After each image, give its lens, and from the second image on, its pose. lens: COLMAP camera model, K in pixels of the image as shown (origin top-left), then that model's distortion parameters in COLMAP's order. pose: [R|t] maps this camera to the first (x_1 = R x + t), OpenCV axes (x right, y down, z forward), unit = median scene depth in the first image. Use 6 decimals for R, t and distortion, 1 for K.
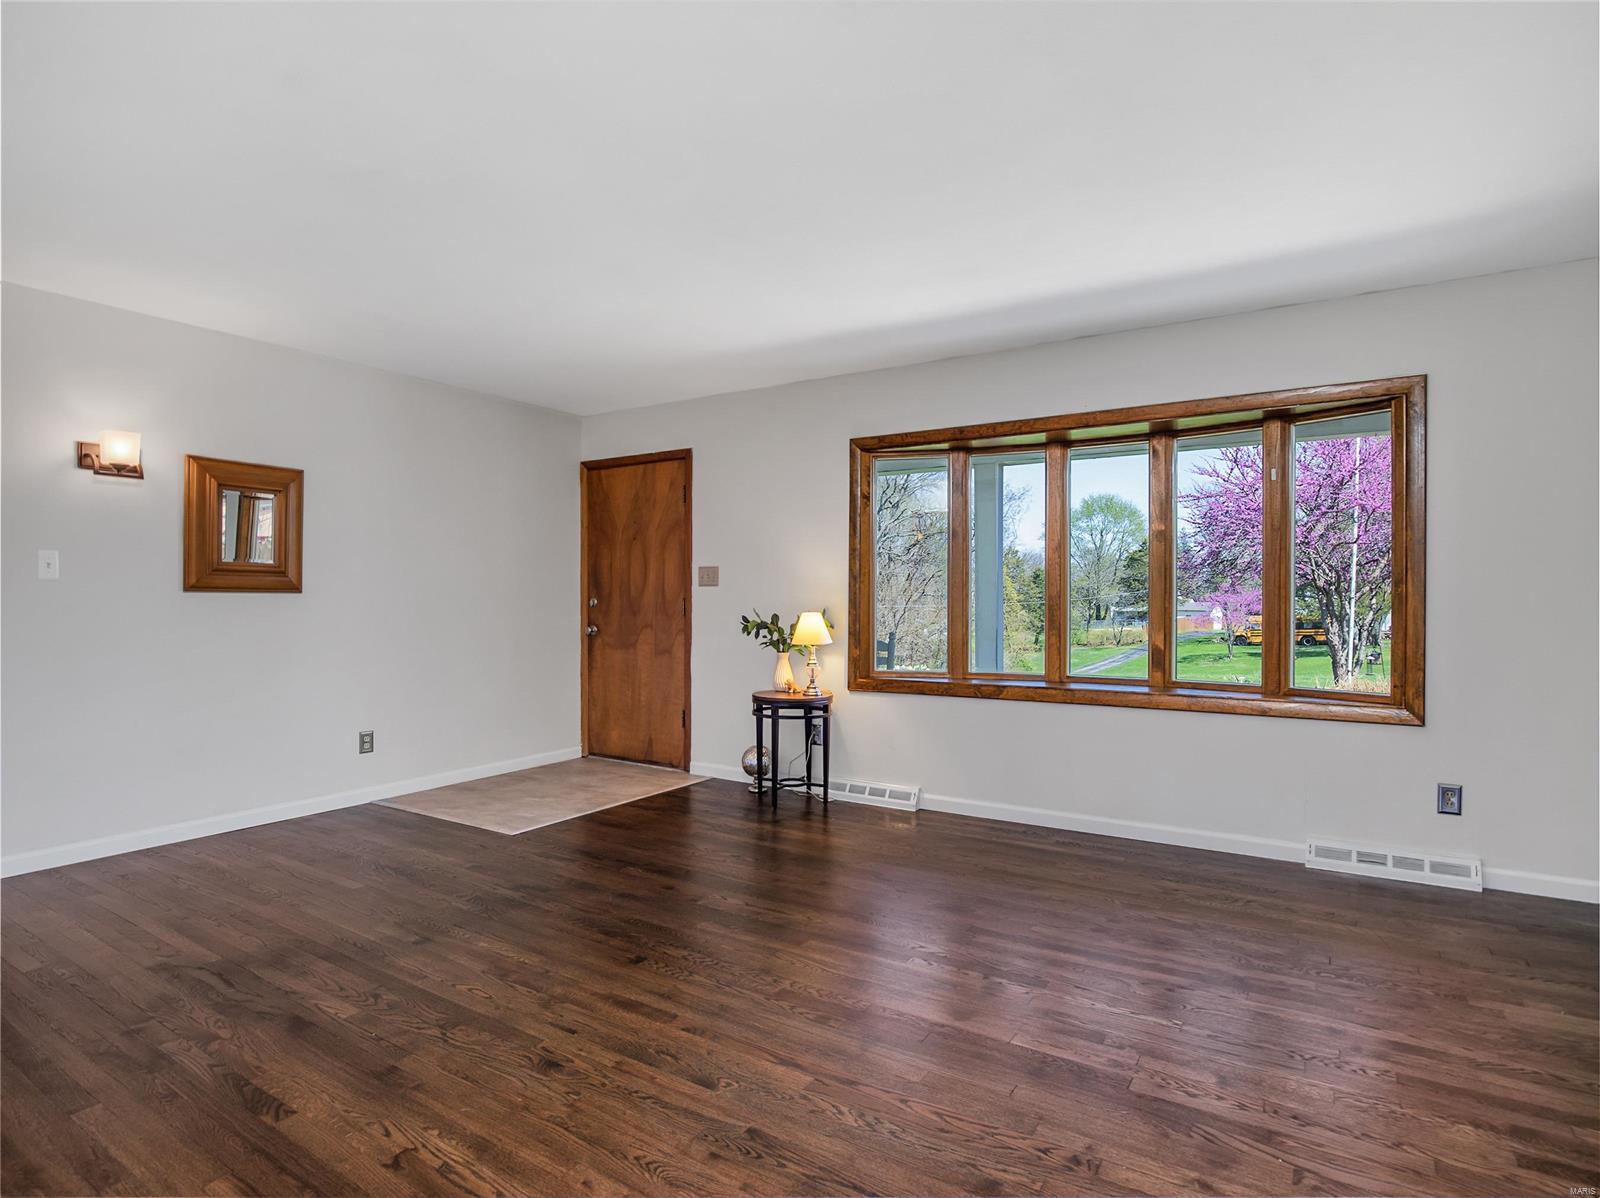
lens RADIAL K [[876.5, 0, 800.0], [0, 876.5, 599.0], [0, 0, 1]] dist [-0.002398, -0.000668]
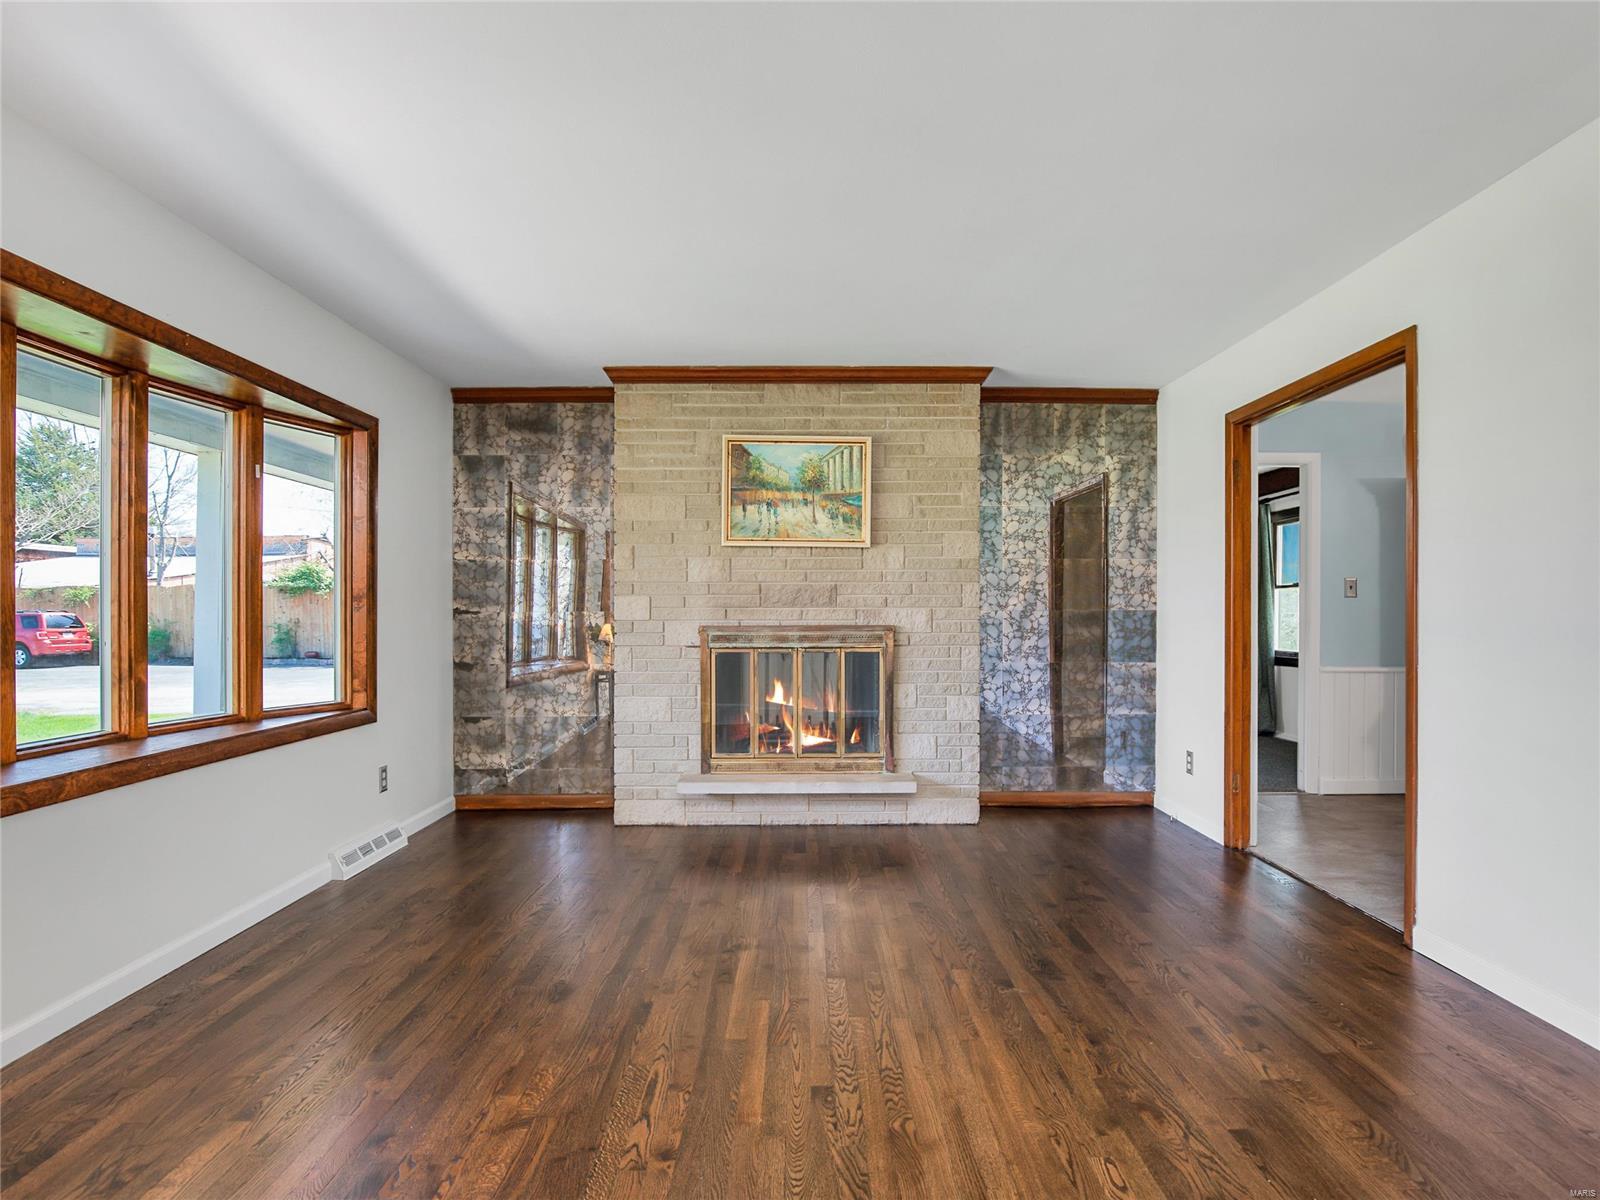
lens RADIAL K [[876.5, 0, 800.0], [0, 876.5, 600.0], [0, 0, 1]] dist [-0.002398, -0.000668]
pose [[-0.554173, 0.011355, 0.832324, -0.570439], [-0.001645, 0.999890, -0.014737, -0.007203], [-0.832400, -0.009536, -0.554093, 1.116915]]
